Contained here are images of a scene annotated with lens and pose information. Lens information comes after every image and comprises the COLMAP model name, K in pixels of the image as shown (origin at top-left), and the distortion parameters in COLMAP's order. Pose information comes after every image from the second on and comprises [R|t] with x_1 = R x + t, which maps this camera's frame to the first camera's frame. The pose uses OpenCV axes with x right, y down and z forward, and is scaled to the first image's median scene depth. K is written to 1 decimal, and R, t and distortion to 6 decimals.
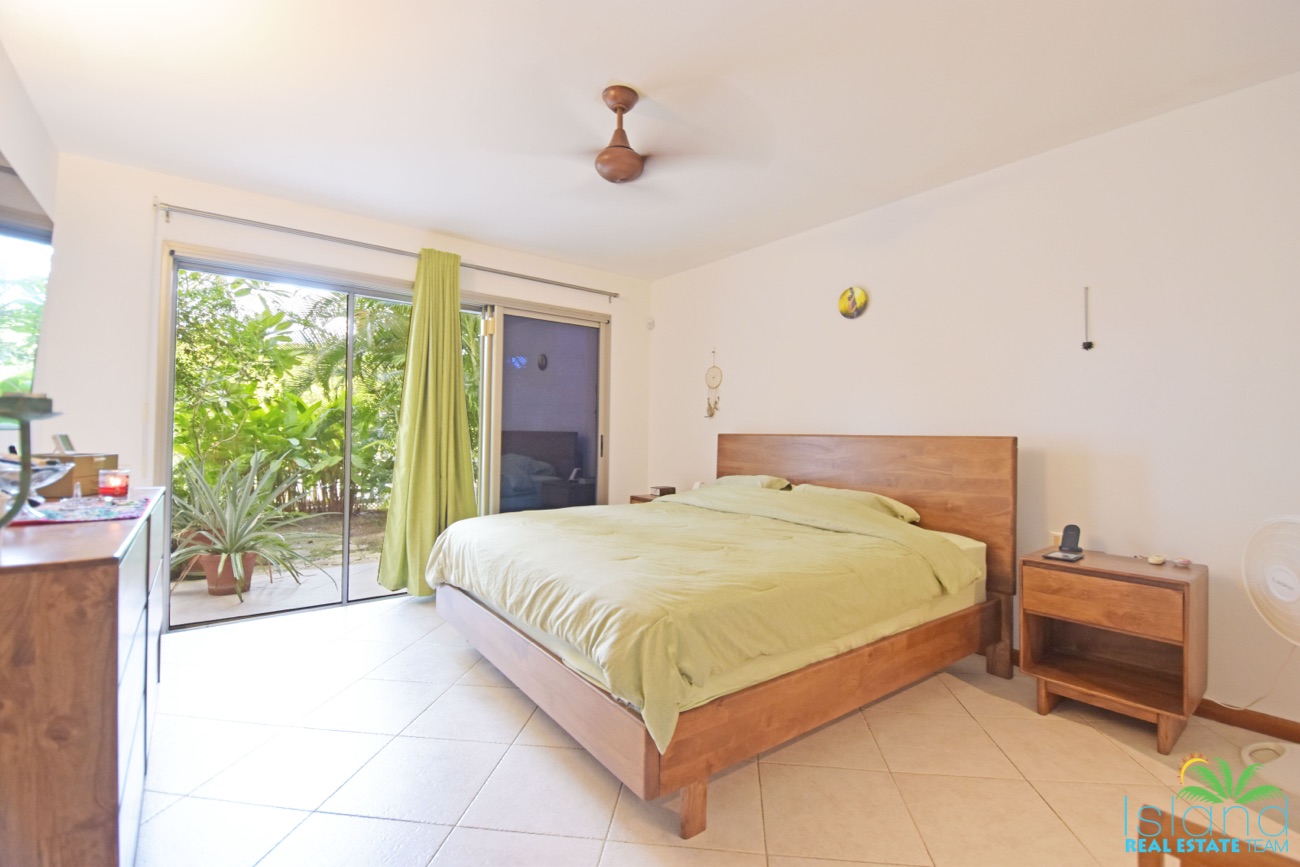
lens RADIAL K [[567.8, 0, 665.1], [0, 567.8, 422.7], [0, 0, 1]] dist [0.010991, -0.020125]
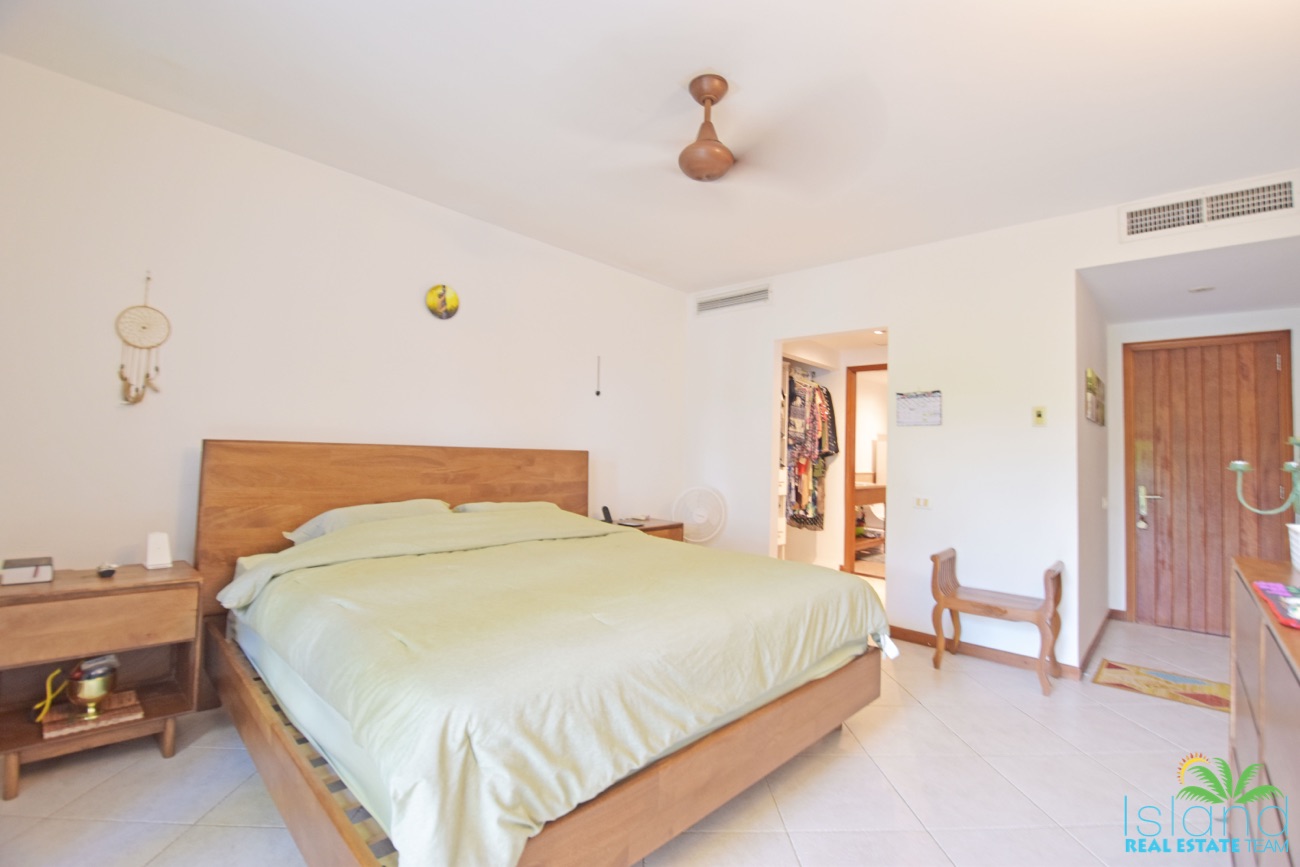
lens RADIAL K [[548.8, 0, 650.0], [0, 548.8, 433.5], [0, 0, 1]] dist [-0.000890, -0.000199]
pose [[-0.140100, 0.030333, 0.989673, -0.591182], [-0.040625, 0.998513, -0.036355, 0.019647], [-0.989304, -0.045299, -0.138660, 0.786993]]
